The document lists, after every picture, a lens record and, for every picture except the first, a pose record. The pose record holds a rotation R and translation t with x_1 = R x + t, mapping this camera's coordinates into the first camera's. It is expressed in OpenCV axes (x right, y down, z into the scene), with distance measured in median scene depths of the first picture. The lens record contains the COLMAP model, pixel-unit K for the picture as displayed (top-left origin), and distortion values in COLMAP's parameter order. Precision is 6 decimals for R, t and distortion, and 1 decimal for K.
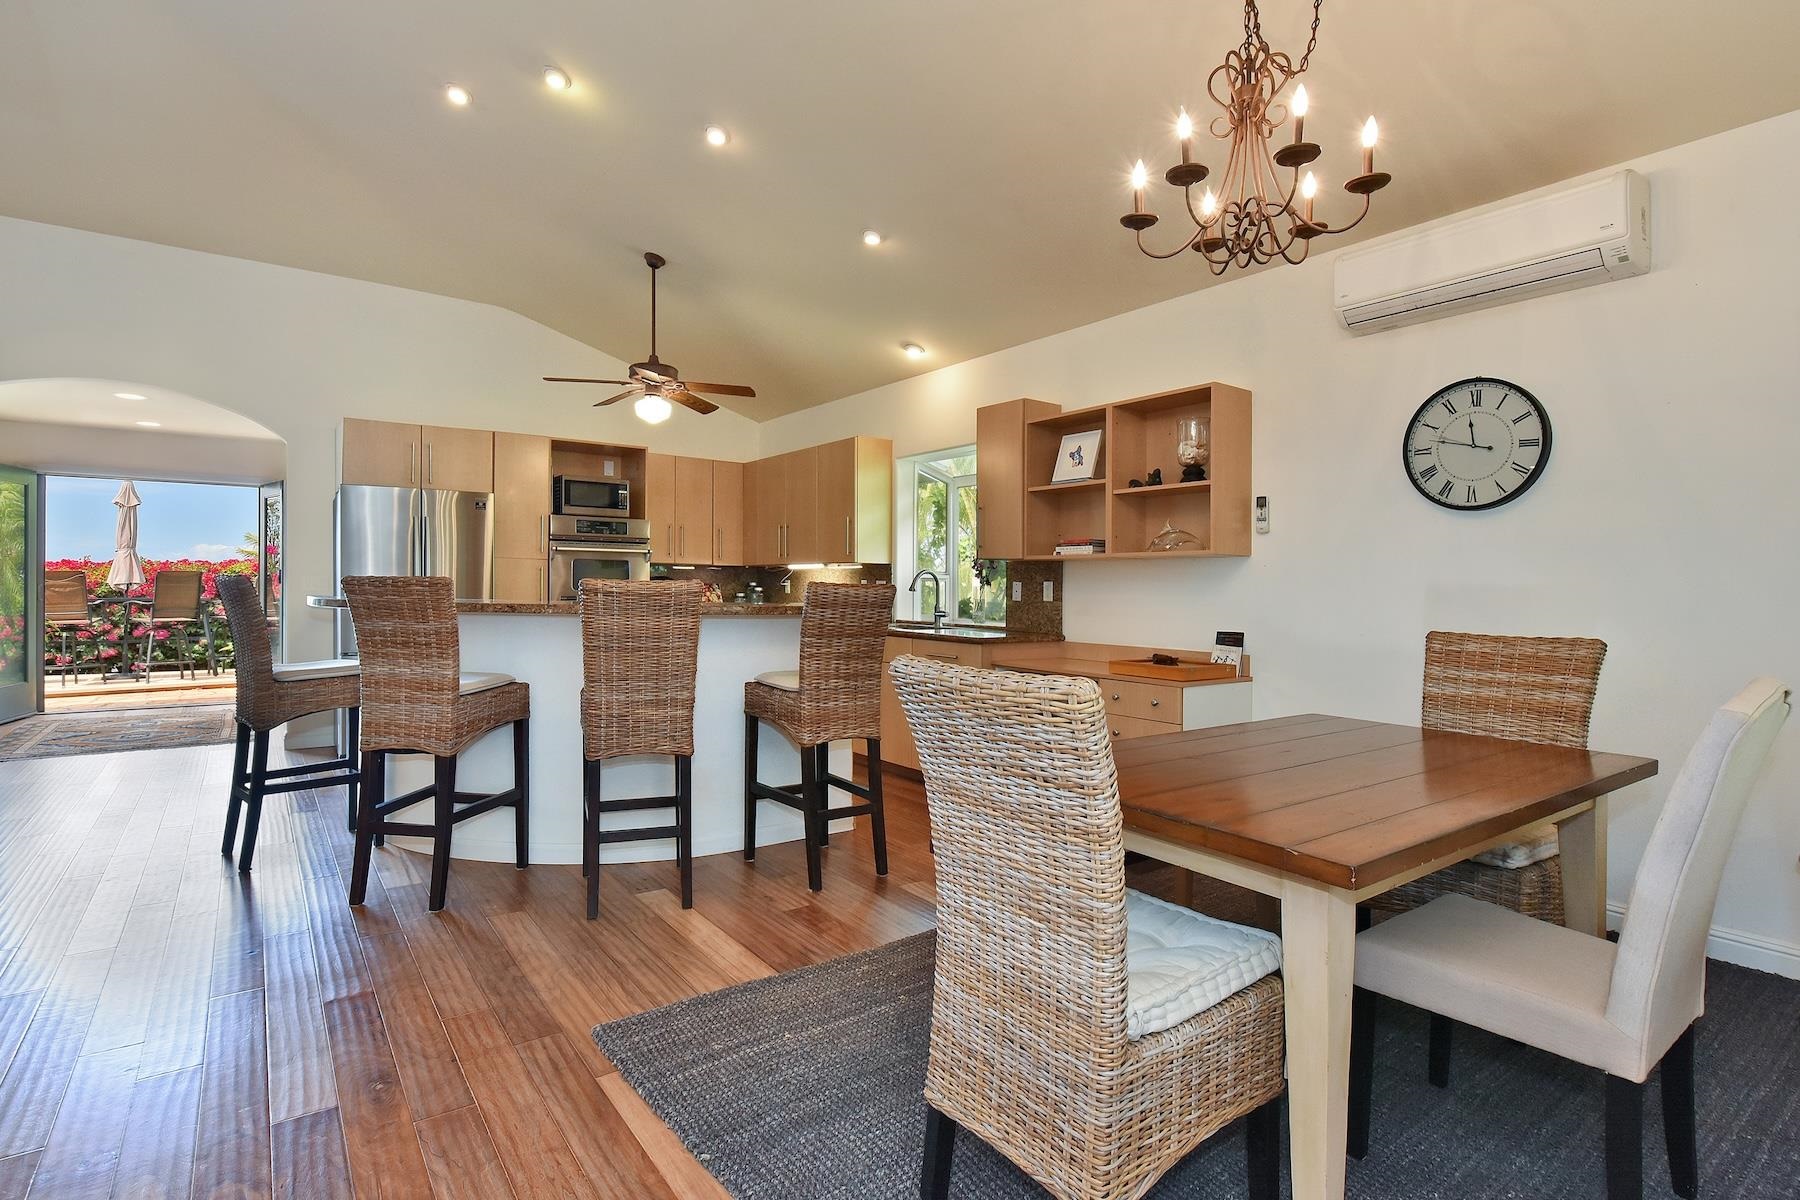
lens RADIAL K [[895.5, 0, 900.6], [0, 895.5, 590.6], [0, 0, 1]] dist [-0.003234, -0.000201]
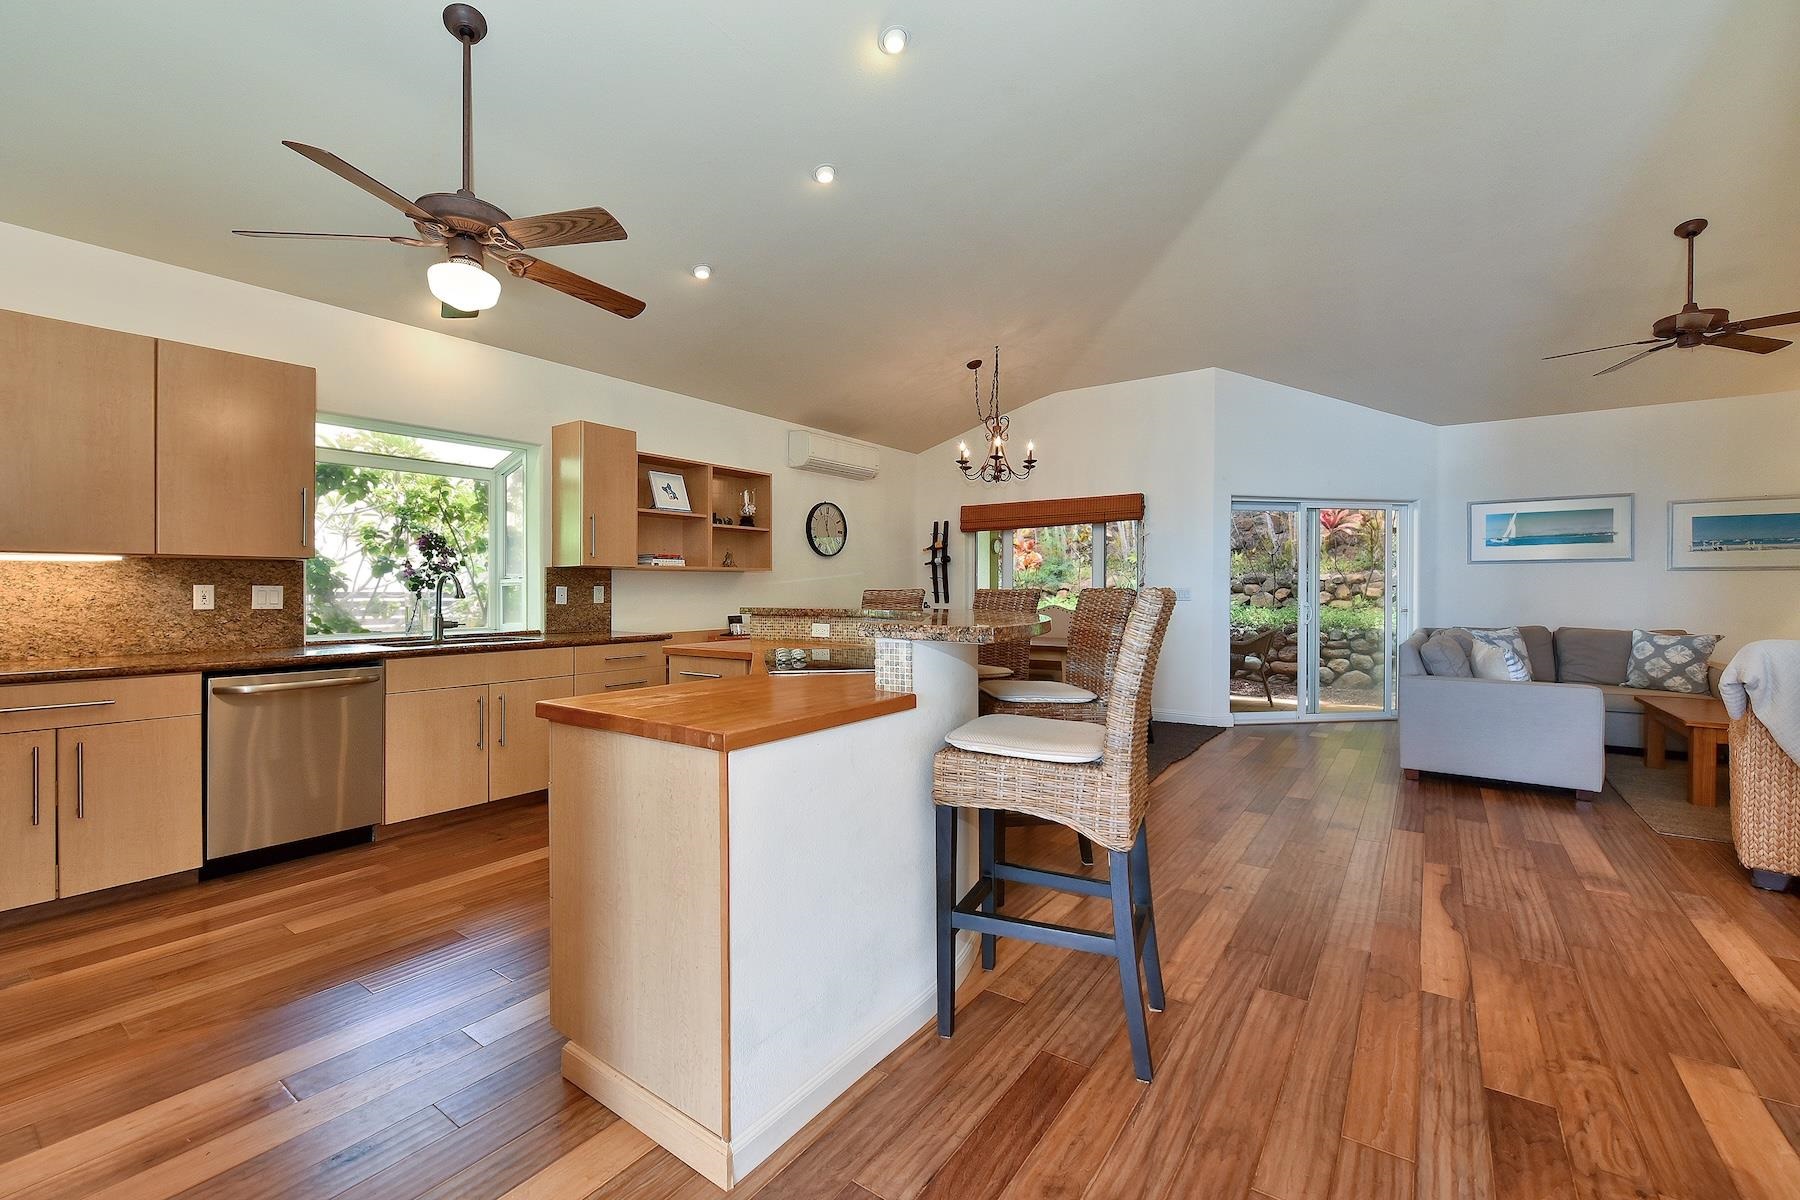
lens RADIAL K [[736.0, 0, 901.6], [0, 736.0, 591.0], [0, 0, 1]] dist [0.000040, 0.000014]
pose [[-0.300216, -0.011576, 0.953801, -0.940266], [0.007388, 0.999868, 0.014461, -0.016196], [-0.953842, 0.011388, -0.300091, 0.997492]]
